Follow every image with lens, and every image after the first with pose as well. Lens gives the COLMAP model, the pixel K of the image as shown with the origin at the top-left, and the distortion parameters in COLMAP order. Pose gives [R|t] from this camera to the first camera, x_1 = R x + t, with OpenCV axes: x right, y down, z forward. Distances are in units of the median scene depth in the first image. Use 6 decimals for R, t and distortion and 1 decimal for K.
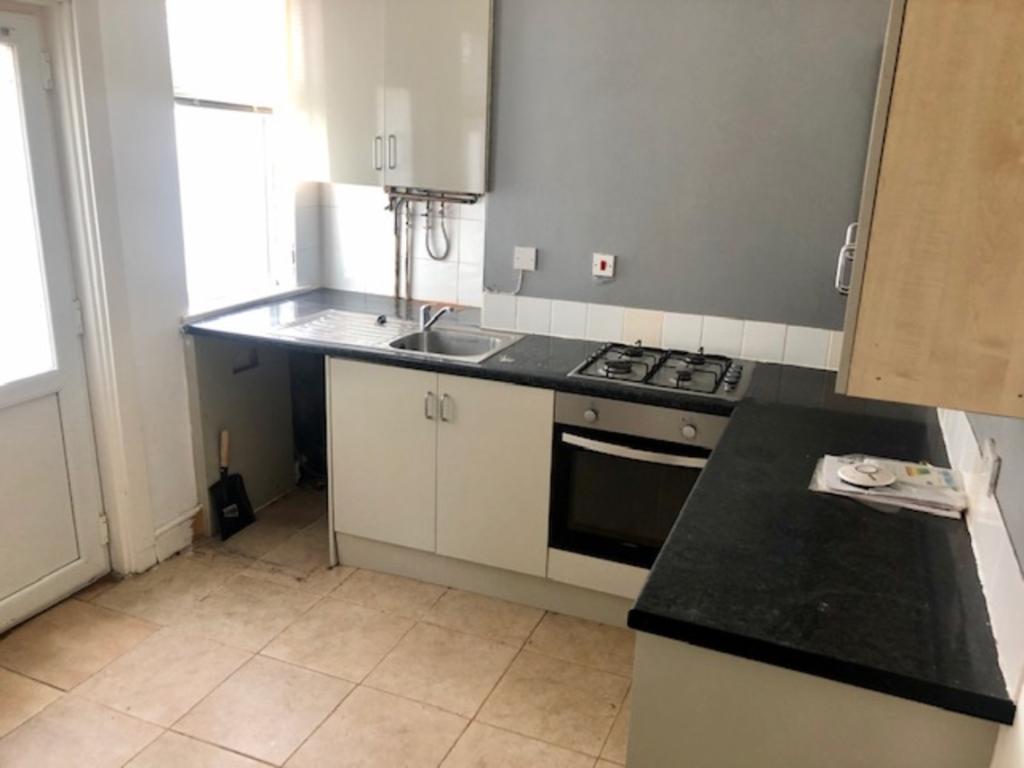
lens RADIAL K [[836.7, 0, 512.0], [0, 836.7, 384.0], [0, 0, 1]] dist [0.002688, -0.000858]
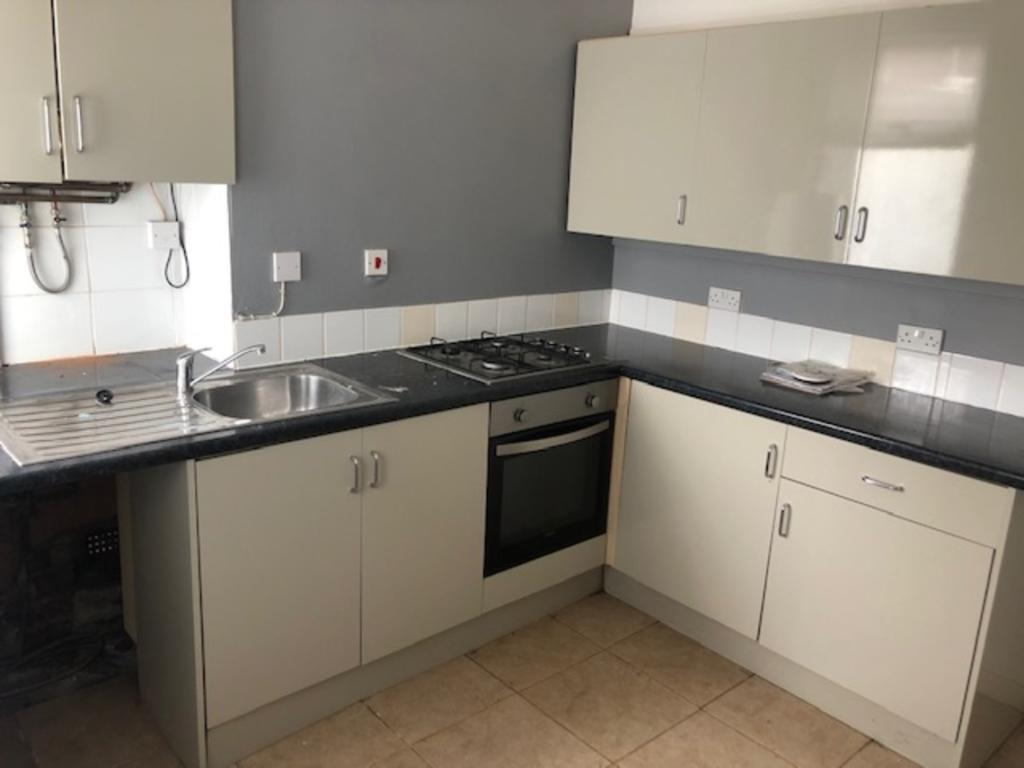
lens RADIAL K [[819.7, 0, 512.0], [0, 819.7, 384.0], [0, 0, 1]] dist [-0.027419, -0.001800]
pose [[0.440110, -0.236704, 0.866184, -0.588929], [0.222103, 0.963353, 0.150406, -0.116592], [-0.870042, 0.126187, 0.476554, 0.487604]]
